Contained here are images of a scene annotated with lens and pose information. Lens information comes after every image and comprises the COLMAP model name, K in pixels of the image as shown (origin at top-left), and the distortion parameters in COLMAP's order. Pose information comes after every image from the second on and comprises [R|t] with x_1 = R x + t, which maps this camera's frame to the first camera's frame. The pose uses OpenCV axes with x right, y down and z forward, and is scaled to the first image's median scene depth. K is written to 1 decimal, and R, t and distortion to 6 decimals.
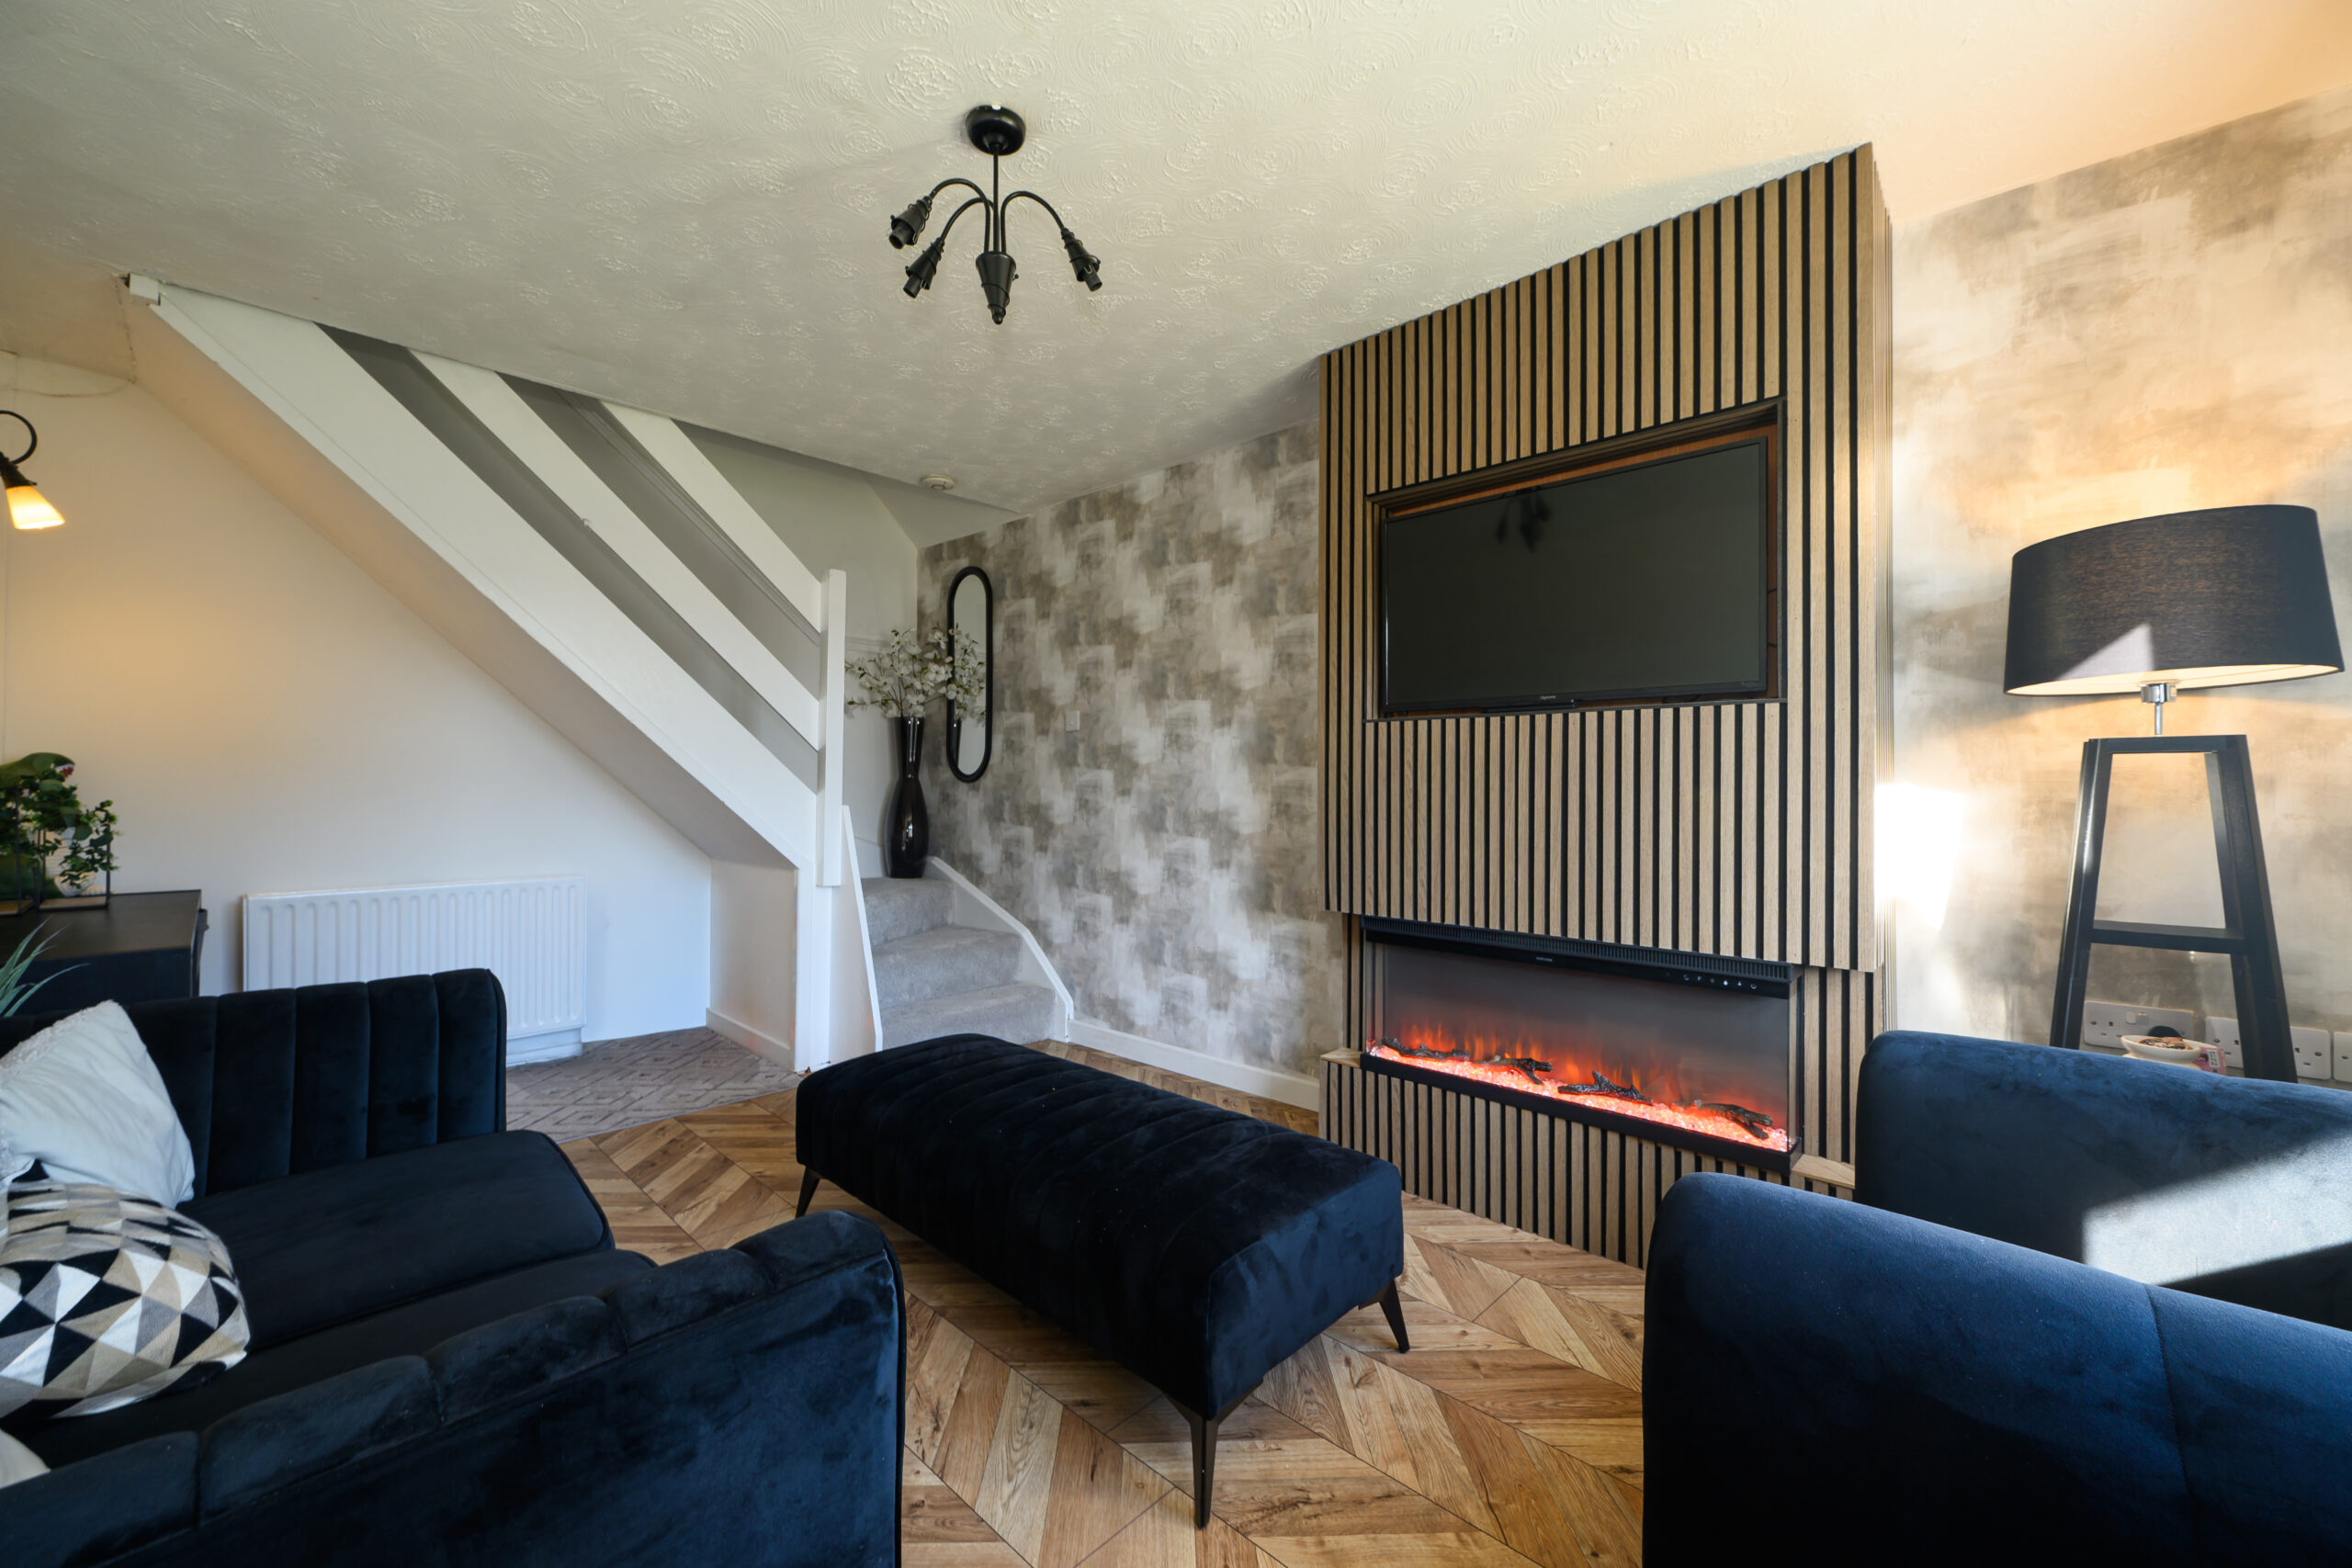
lens RADIAL K [[930.7, 0, 1183.5], [0, 930.7, 776.5], [0, 0, 1]] dist [-0.001259, 0.000448]
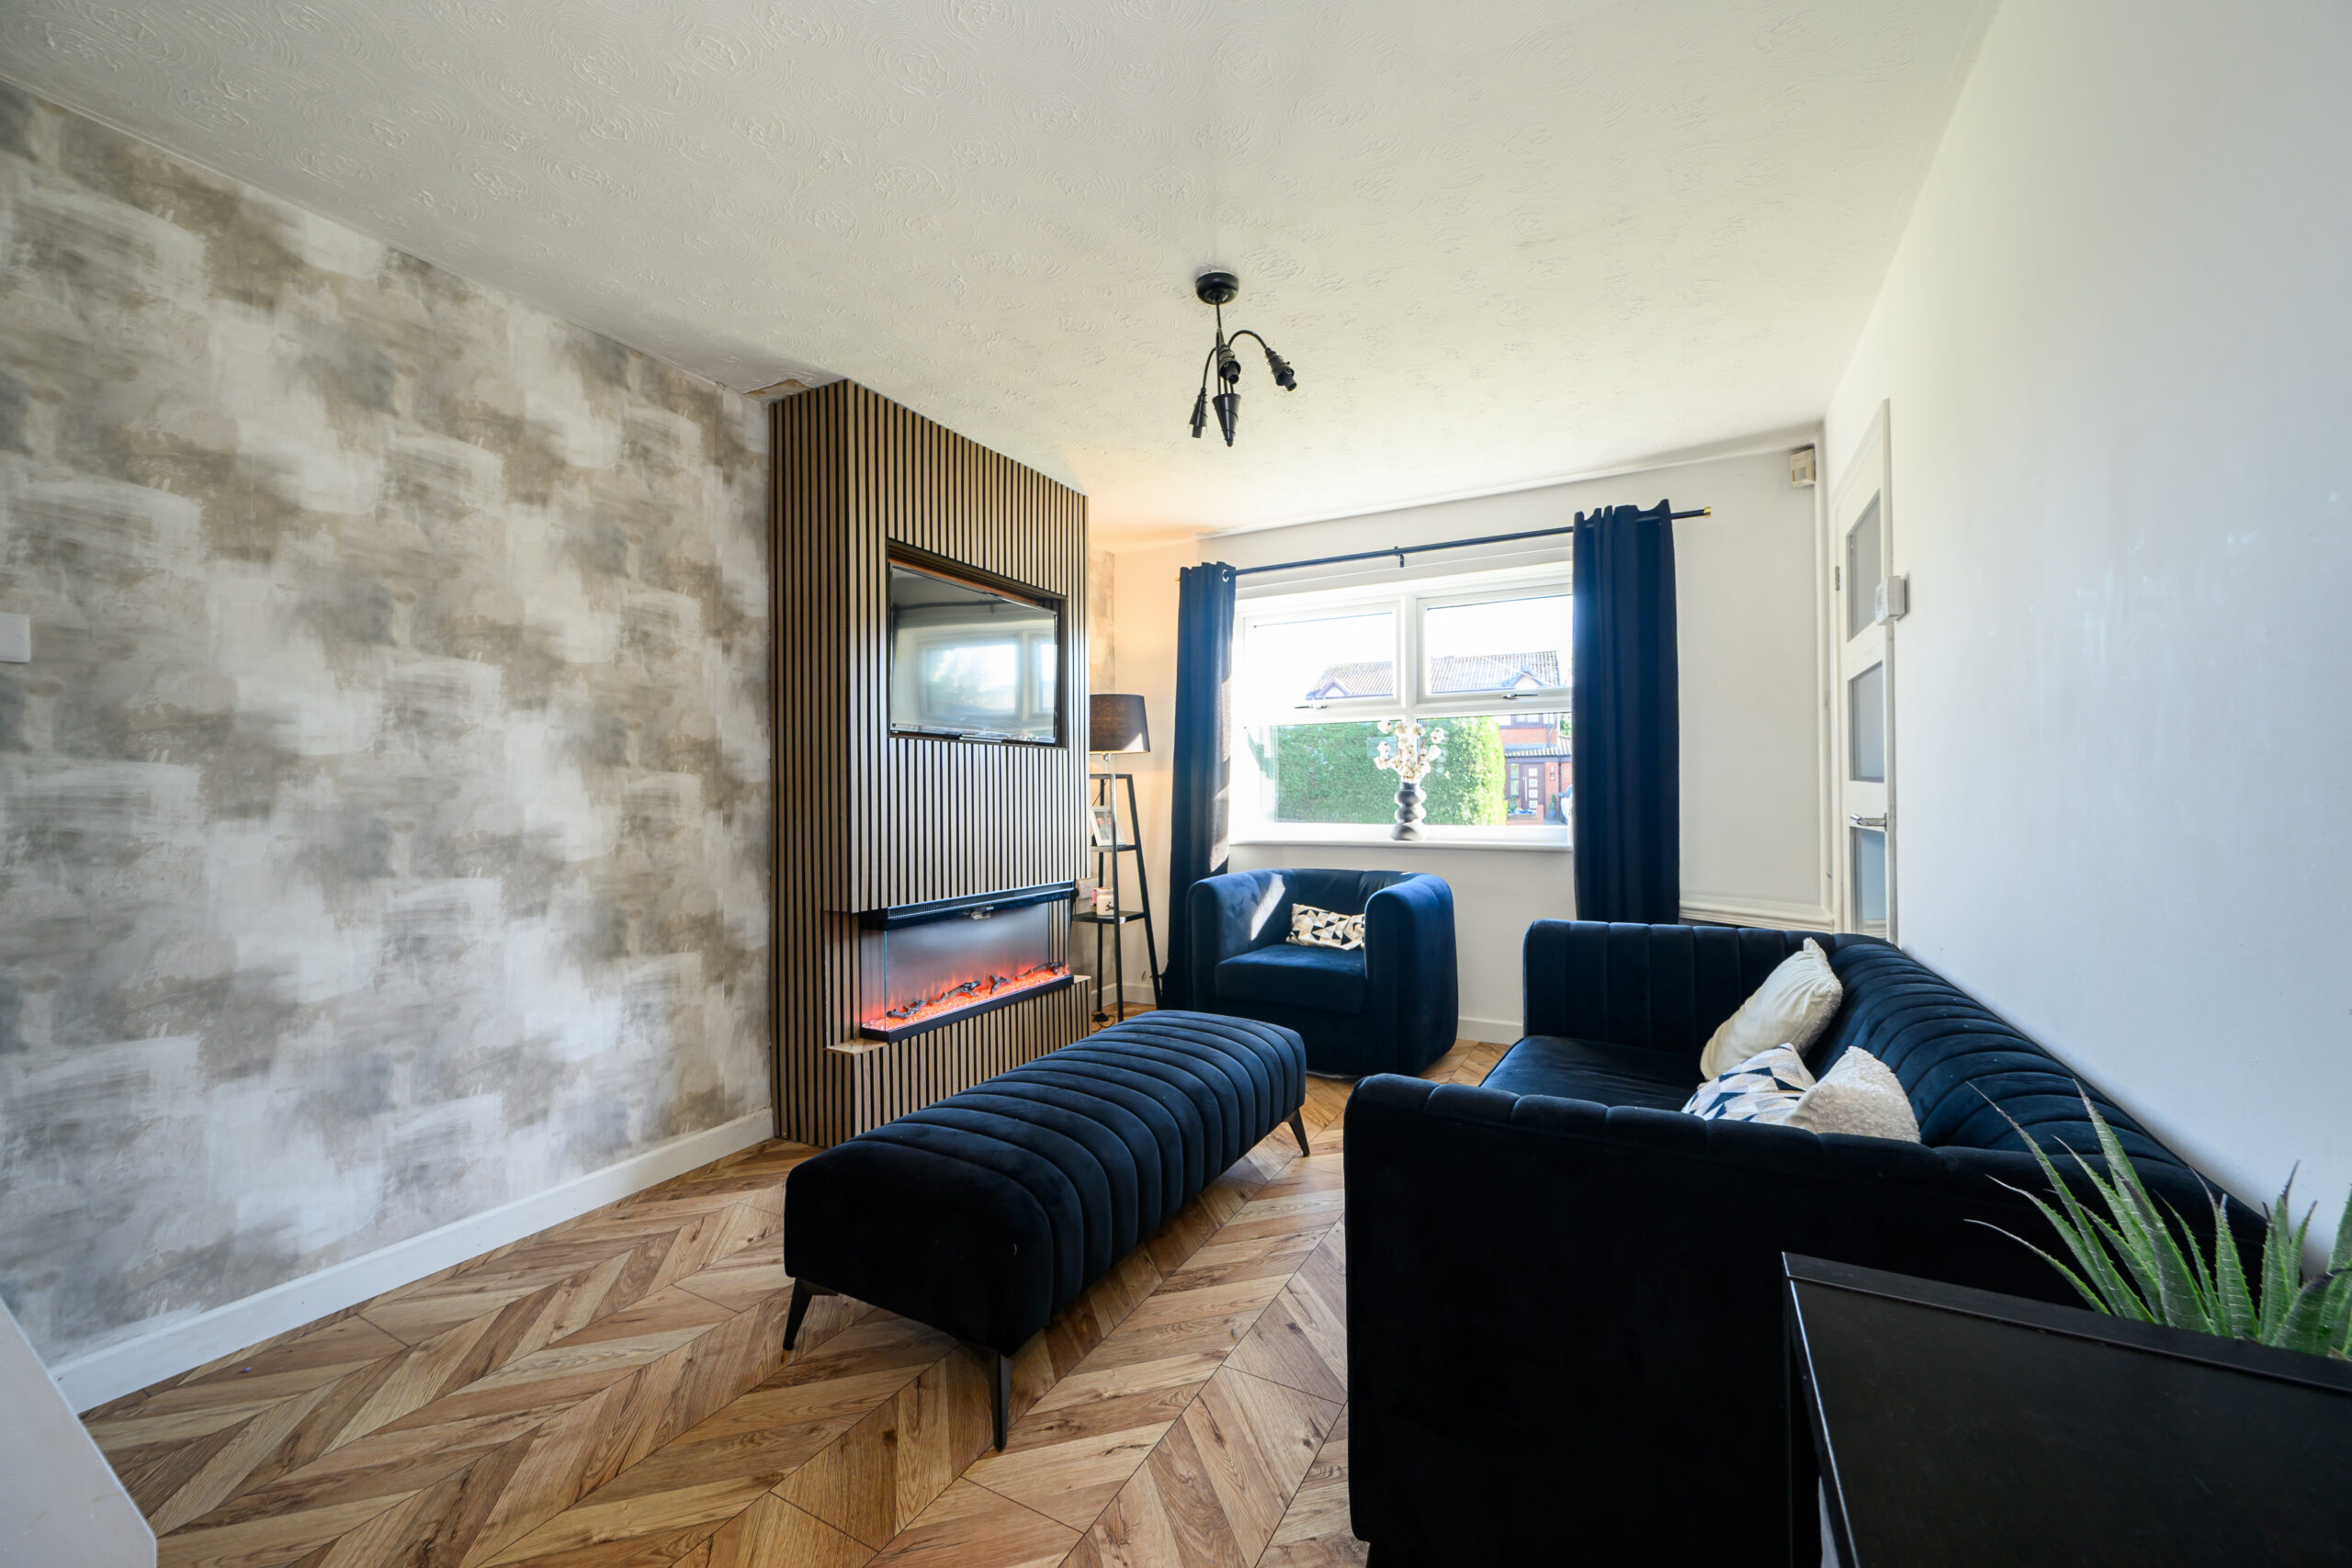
lens RADIAL K [[930.7, 0, 1177.8], [0, 930.7, 790.1], [0, 0, 1]] dist [-0.001259, 0.000448]
pose [[-0.264901, 0.005434, 0.964260, -0.744109], [0.000813, 0.999985, -0.005412, 0.010127], [-0.964275, -0.000650, -0.264902, 0.724062]]
